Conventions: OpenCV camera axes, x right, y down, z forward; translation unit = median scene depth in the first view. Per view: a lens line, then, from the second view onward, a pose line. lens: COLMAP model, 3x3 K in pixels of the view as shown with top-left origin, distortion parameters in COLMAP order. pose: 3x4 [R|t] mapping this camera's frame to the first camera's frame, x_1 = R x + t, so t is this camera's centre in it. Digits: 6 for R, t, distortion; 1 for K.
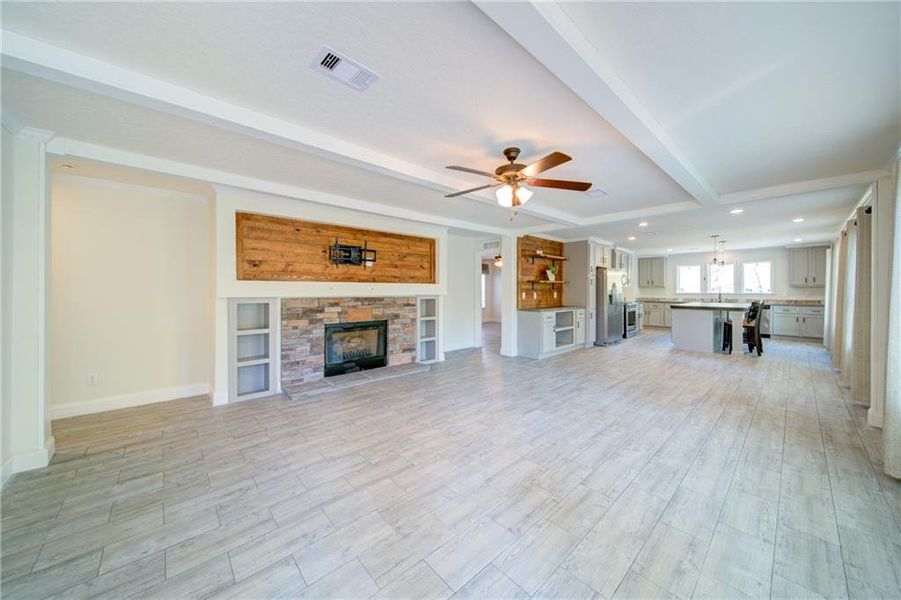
lens RADIAL K [[333.1, 0, 435.1], [0, 333.1, 289.1], [0, 0, 1]] dist [-0.000550, -0.000210]
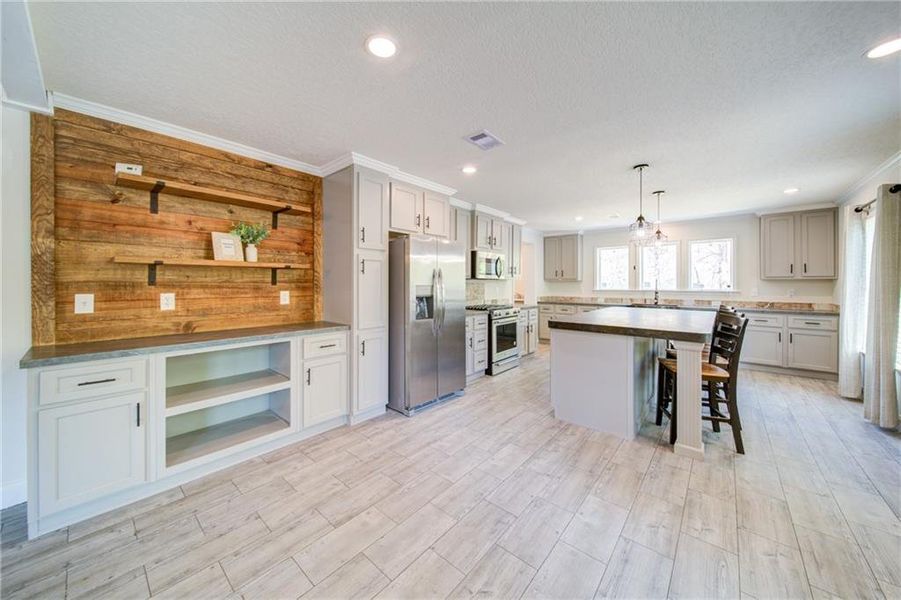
lens RADIAL K [[333.1, 0, 435.1], [0, 333.1, 289.1], [0, 0, 1]] dist [-0.000550, -0.000210]
pose [[0.993684, -0.000400, 0.112215, 0.726356], [-0.001435, 0.999867, 0.016266, 0.000423], [-0.112207, -0.016324, 0.993551, 0.827521]]
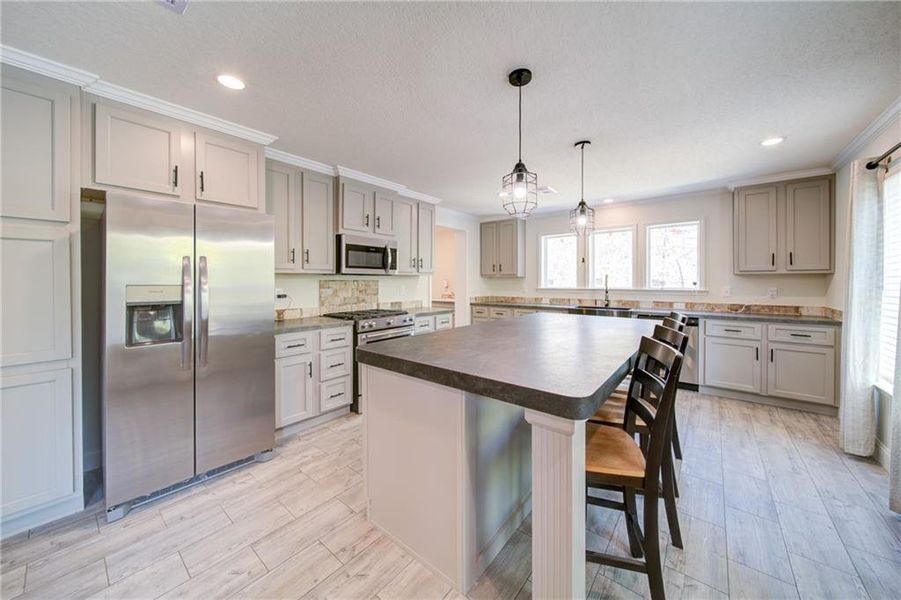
lens RADIAL K [[344.9, 0, 435.0], [0, 344.9, 288.6], [0, 0, 1]] dist [-0.000641, -0.000040]
pose [[0.987975, -0.004549, 0.154548, 1.026750], [0.000964, 0.999729, 0.023264, -0.000568], [-0.154611, -0.022835, 0.987711, 1.048742]]
